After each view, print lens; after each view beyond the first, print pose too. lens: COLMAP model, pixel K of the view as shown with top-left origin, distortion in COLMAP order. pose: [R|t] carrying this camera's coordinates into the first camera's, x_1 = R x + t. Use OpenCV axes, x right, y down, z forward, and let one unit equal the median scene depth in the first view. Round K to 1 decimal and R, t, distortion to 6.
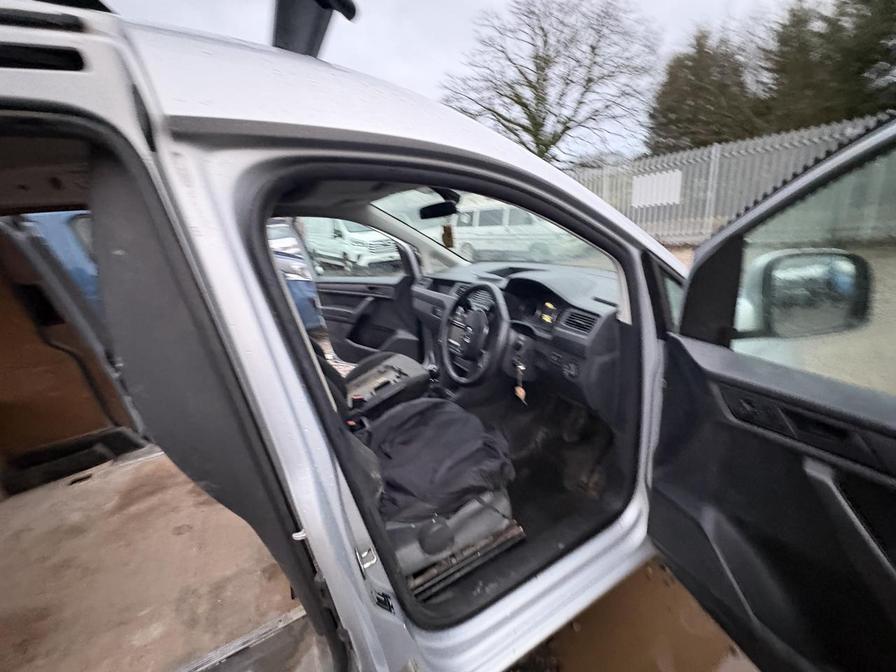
lens RADIAL K [[355.1, 0, 449.5], [0, 355.1, 339.5], [0, 0, 1]] dist [-0.000503, -0.000136]
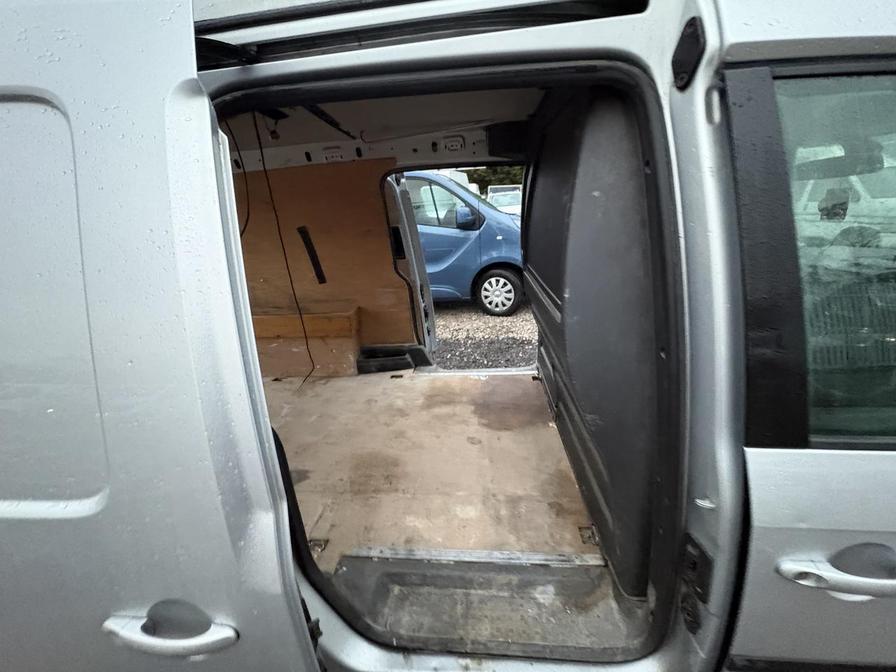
lens RADIAL K [[355.1, 0, 446.3], [0, 355.1, 340.1], [0, 0, 1]] dist [-0.000503, -0.000136]
pose [[0.839999, 0.227794, -0.492454, -0.314372], [-0.188791, 0.973596, 0.128327, 0.064729], [0.508684, -0.014824, 0.860826, -0.083567]]
